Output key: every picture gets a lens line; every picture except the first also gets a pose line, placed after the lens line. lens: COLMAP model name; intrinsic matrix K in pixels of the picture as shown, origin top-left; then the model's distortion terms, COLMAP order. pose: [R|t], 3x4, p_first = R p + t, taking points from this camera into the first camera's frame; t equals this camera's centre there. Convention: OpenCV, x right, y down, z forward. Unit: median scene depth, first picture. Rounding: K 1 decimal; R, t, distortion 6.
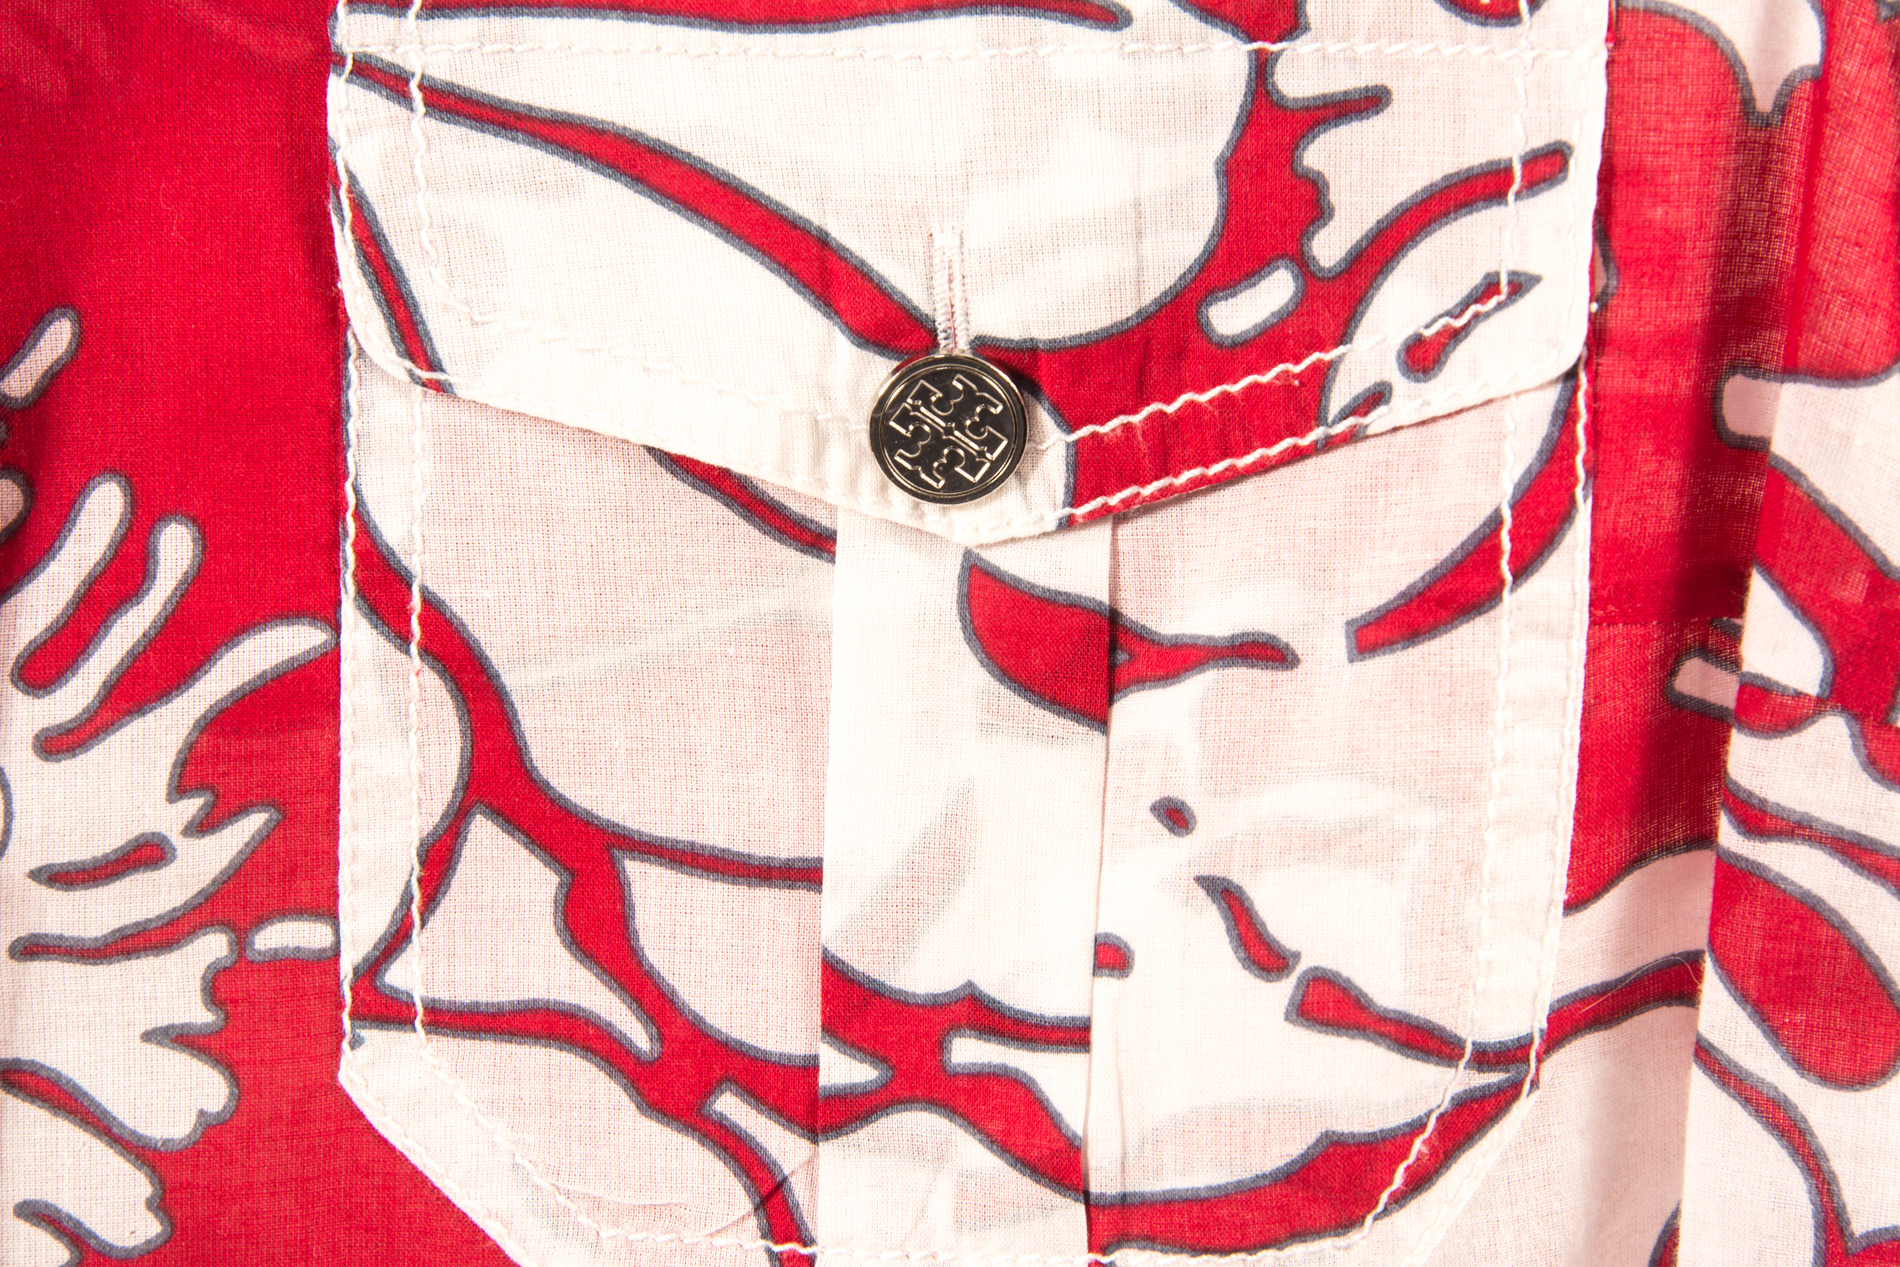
lens RADIAL K [[5990.0, 0, 943.3], [0, 5990.0, 637.9], [0, 0, 1]] dist [0.458717, 0.000000]
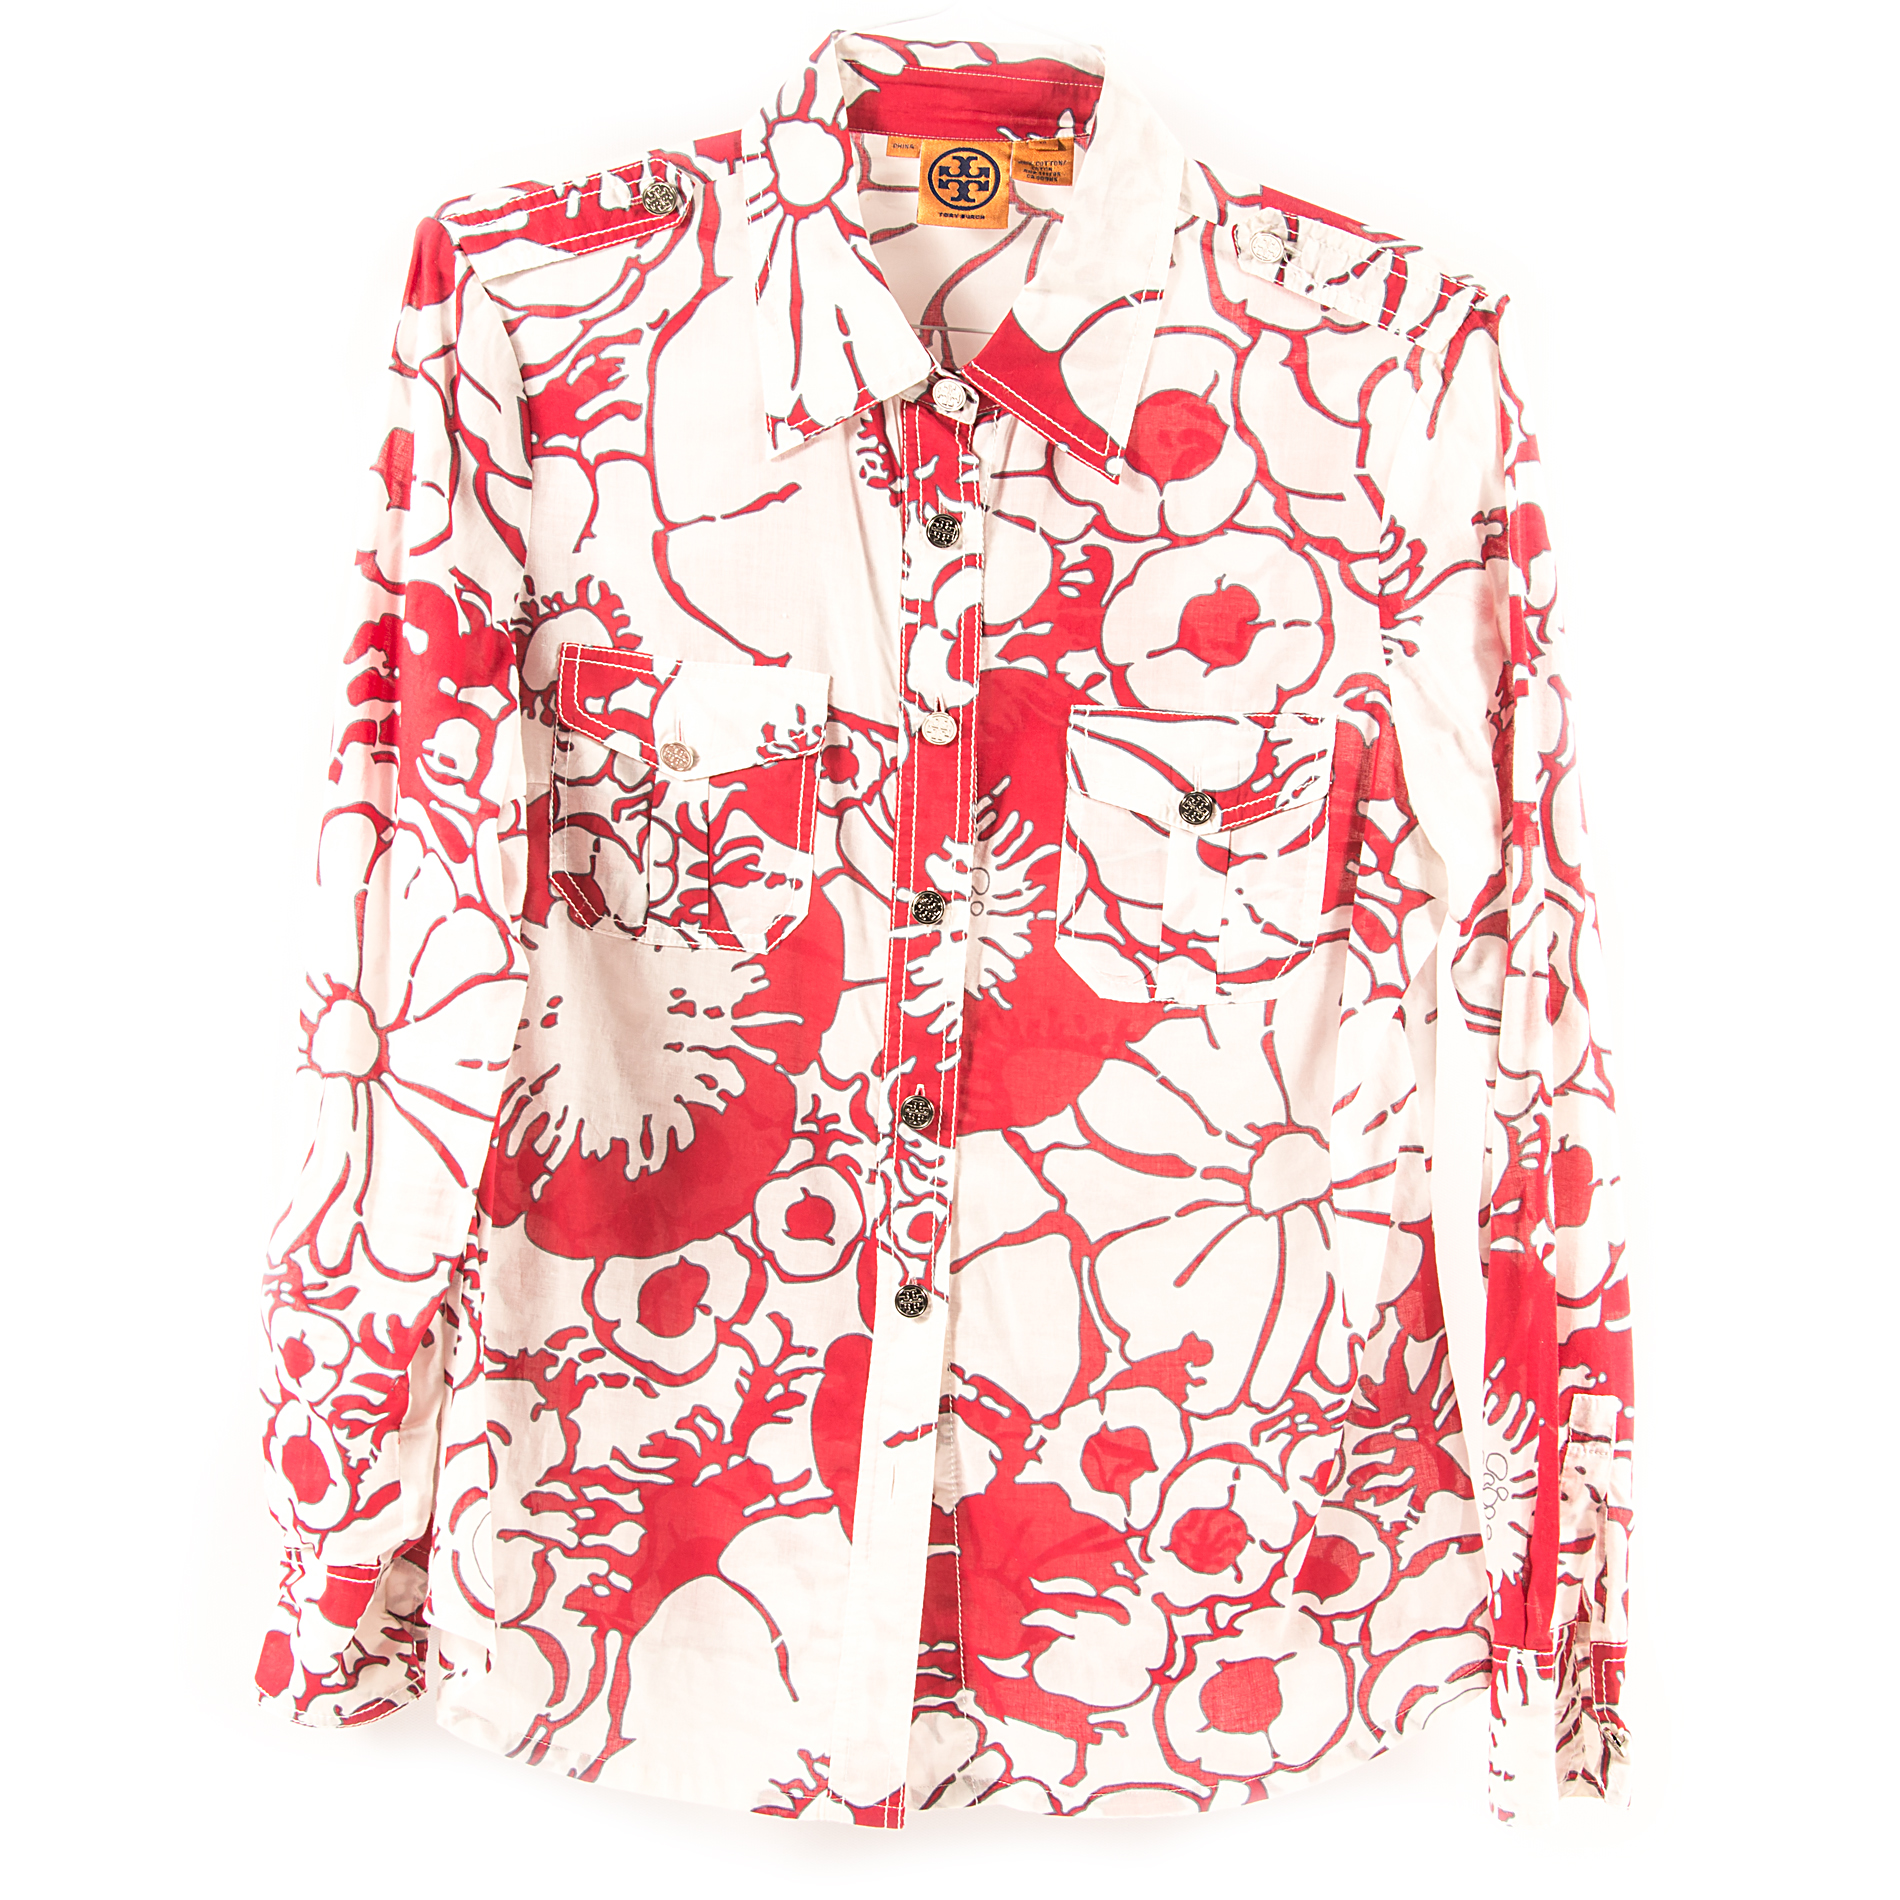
lens RADIAL K [[3903.7, 0, 950.8], [0, 3903.7, 948.1], [0, 0, 1]] dist [-0.110421, 0.000000]
pose [[0.995446, 0.053197, -0.079097, 0.056739], [-0.063088, 0.989724, -0.128320, 0.471483], [0.071458, 0.132726, 0.988574, -1.983091]]
